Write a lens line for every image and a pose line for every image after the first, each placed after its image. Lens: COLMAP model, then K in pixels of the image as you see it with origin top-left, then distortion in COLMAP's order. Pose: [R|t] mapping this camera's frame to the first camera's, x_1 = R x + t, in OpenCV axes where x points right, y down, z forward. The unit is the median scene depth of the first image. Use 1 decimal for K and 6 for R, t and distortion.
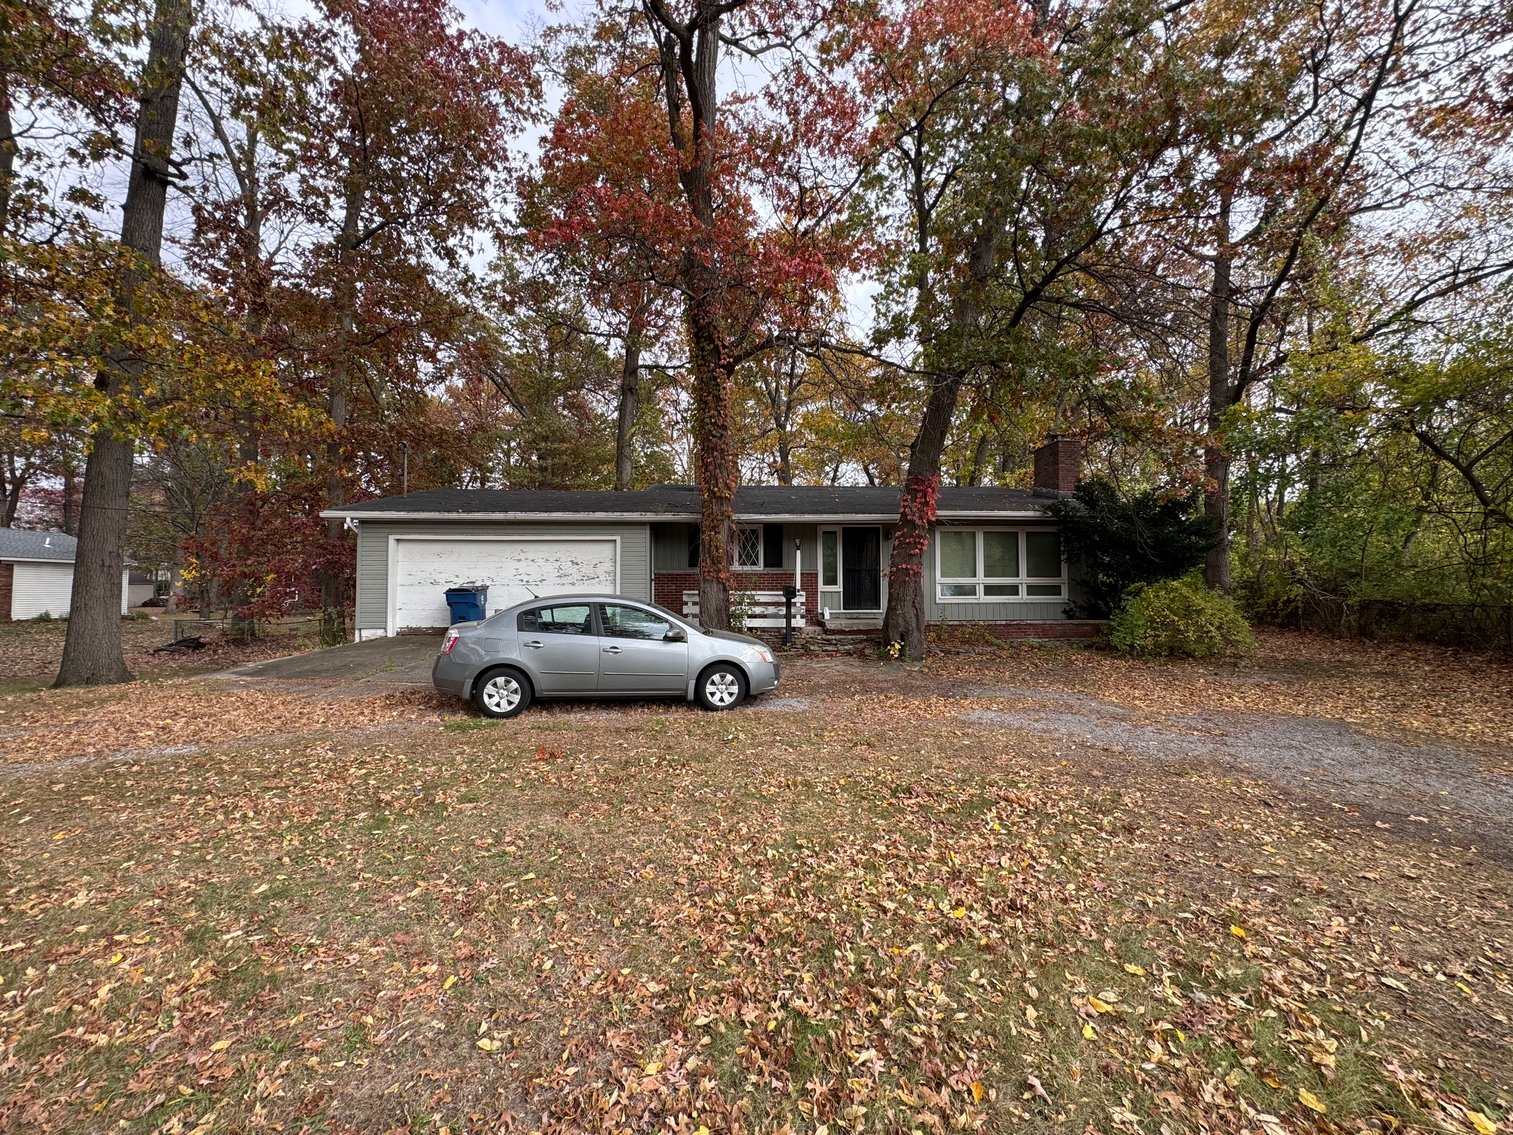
lens RADIAL K [[602.8, 0, 754.6], [0, 602.8, 565.6], [0, 0, 1]] dist [0.000206, 0.000273]
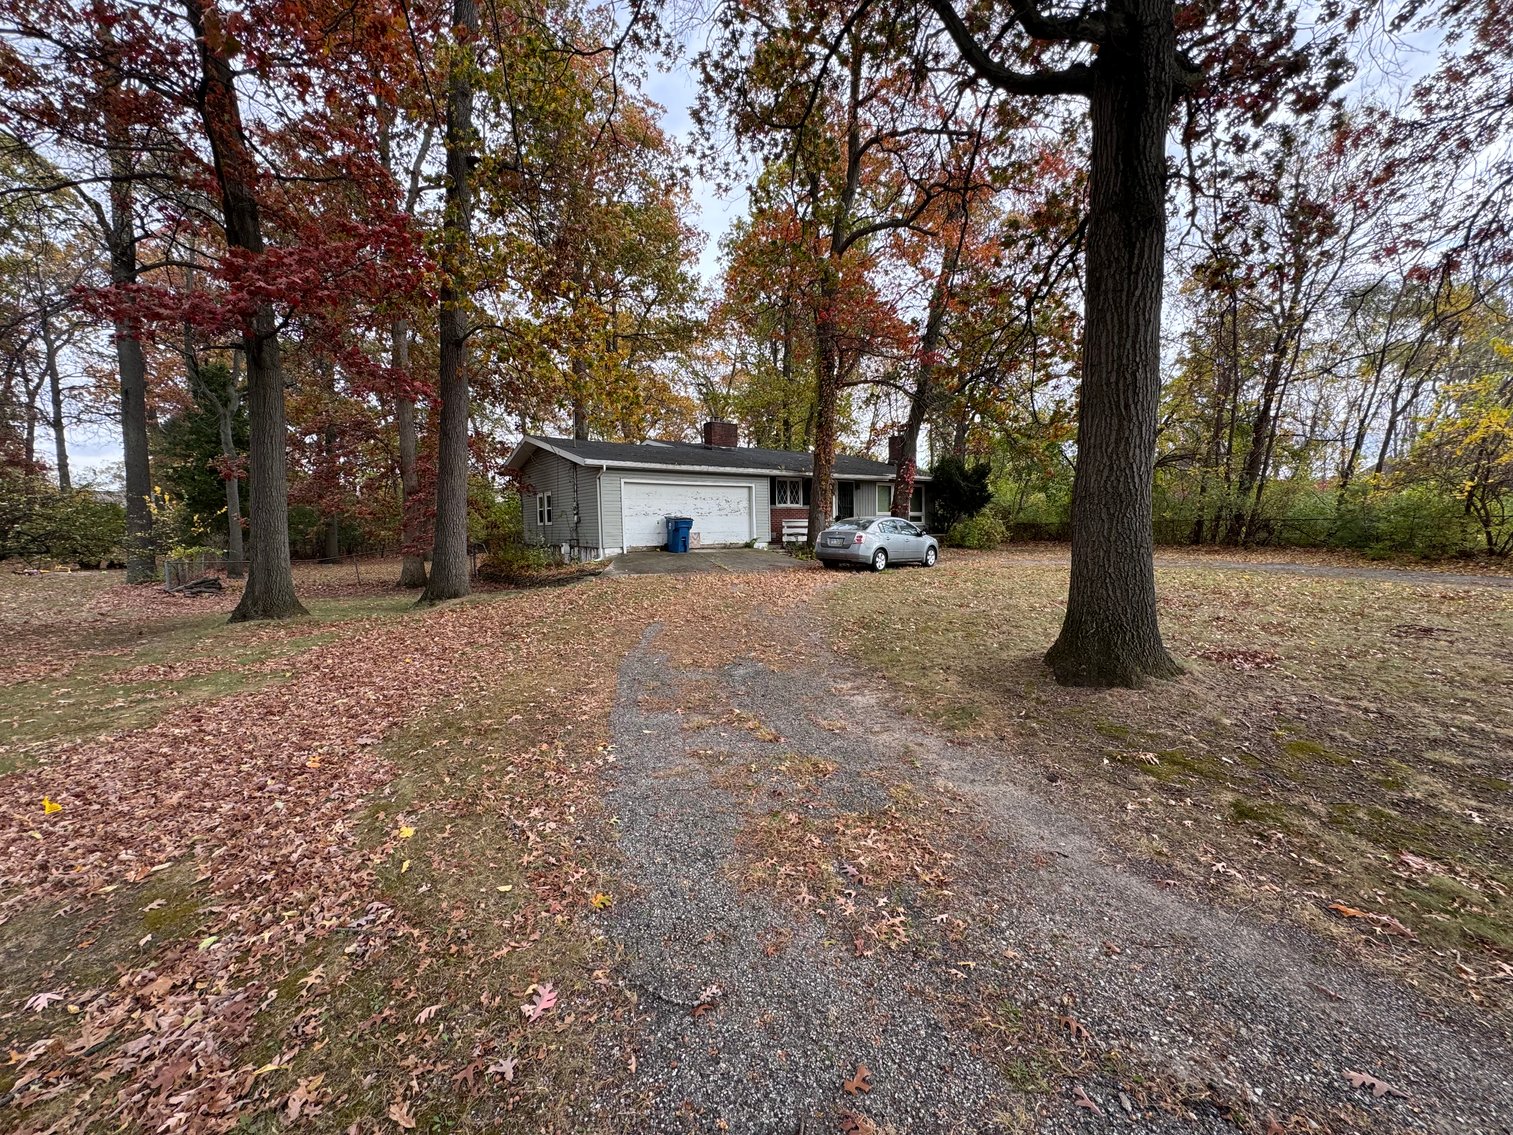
lens RADIAL K [[602.8, 0, 754.6], [0, 602.8, 565.6], [0, 0, 1]] dist [0.000206, 0.000273]
pose [[0.830938, -0.046614, 0.554409, -1.019443], [-0.007015, 0.995527, 0.094217, 0.013099], [-0.556321, -0.082178, 0.826894, -0.280494]]
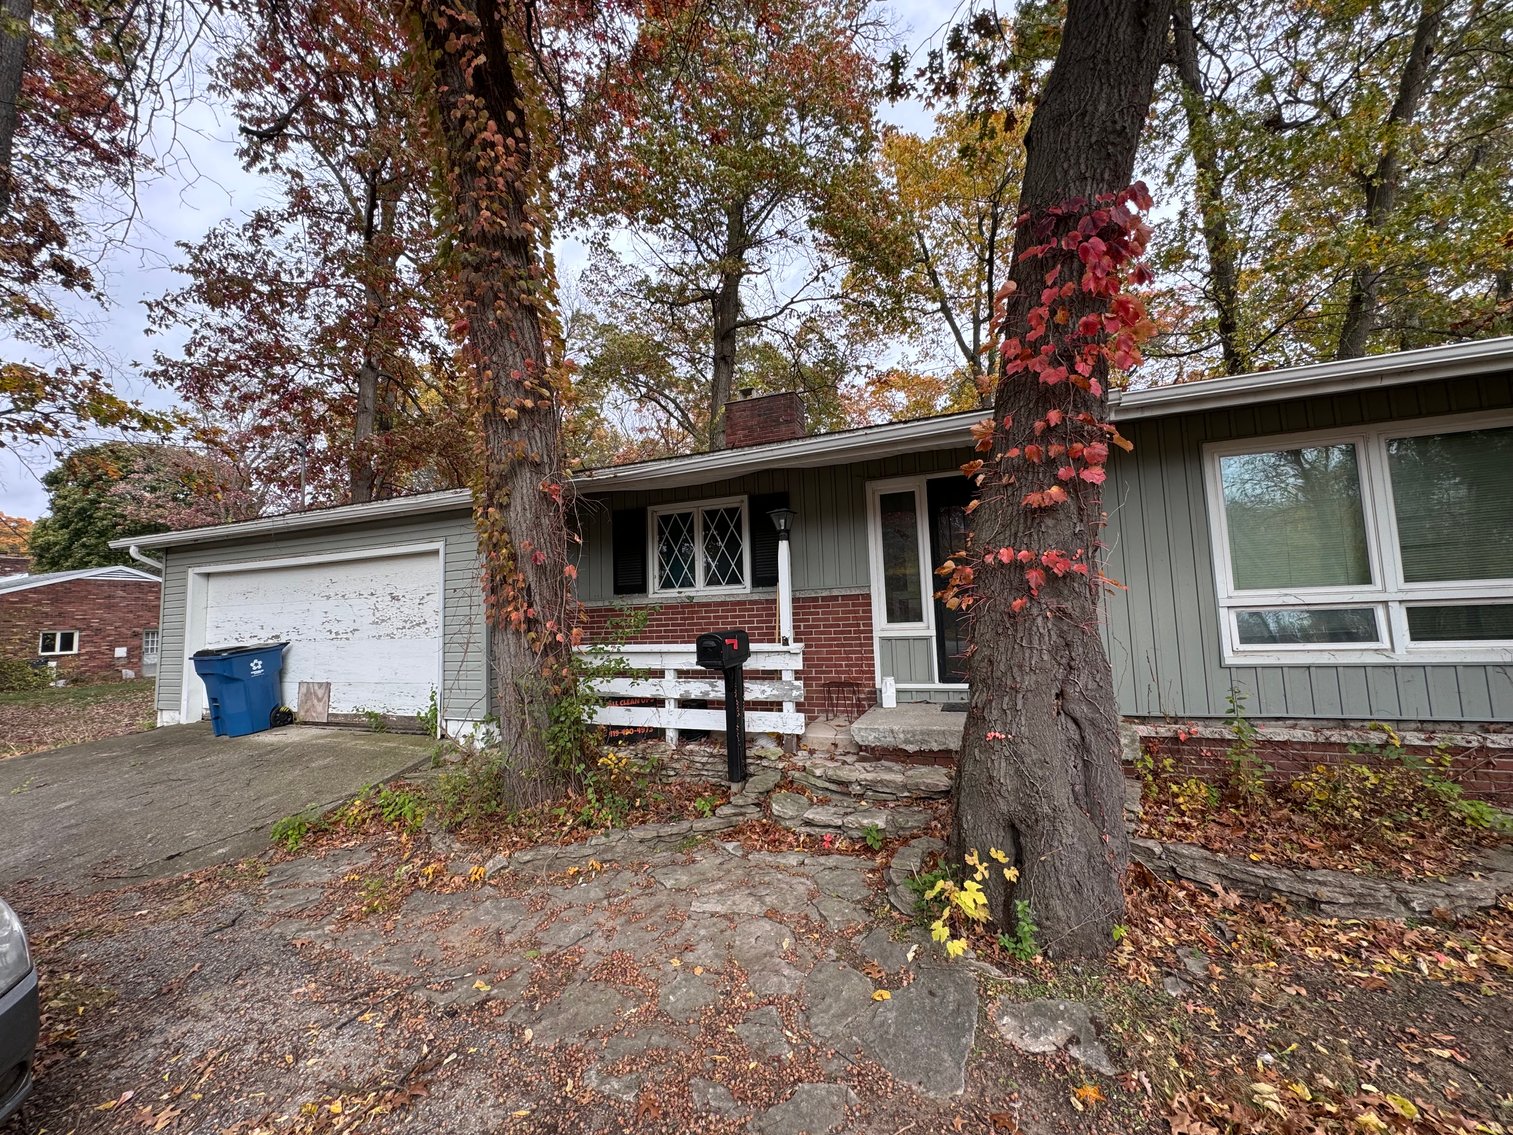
lens RADIAL K [[602.8, 0, 754.6], [0, 602.8, 565.6], [0, 0, 1]] dist [0.000206, 0.000273]
pose [[0.906535, -0.067289, -0.416732, 0.214918], [0.048284, 0.997263, -0.055992, 0.012530], [0.419359, 0.030637, 0.907303, 0.600374]]
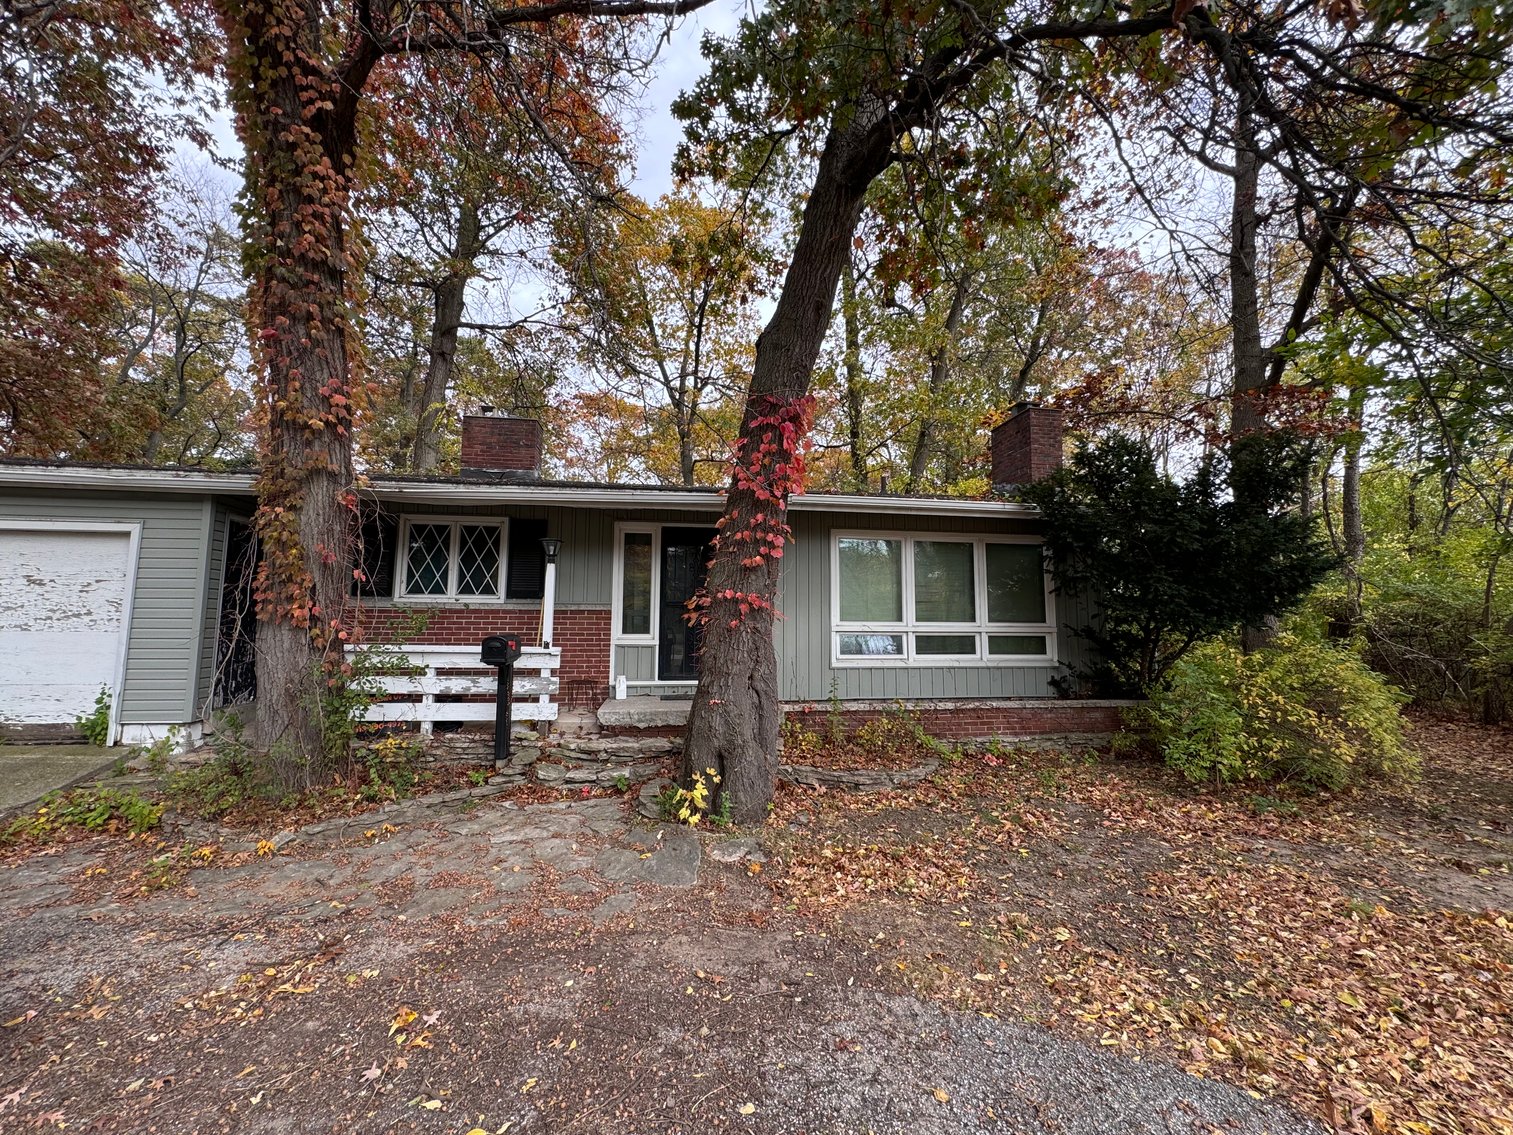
lens RADIAL K [[602.8, 0, 754.6], [0, 602.8, 565.6], [0, 0, 1]] dist [0.000206, 0.000273]
pose [[0.996357, 0.017165, 0.083533, 0.191658], [-0.011207, 0.997394, -0.071278, 0.009664], [-0.084539, 0.070083, 0.993953, 0.470895]]
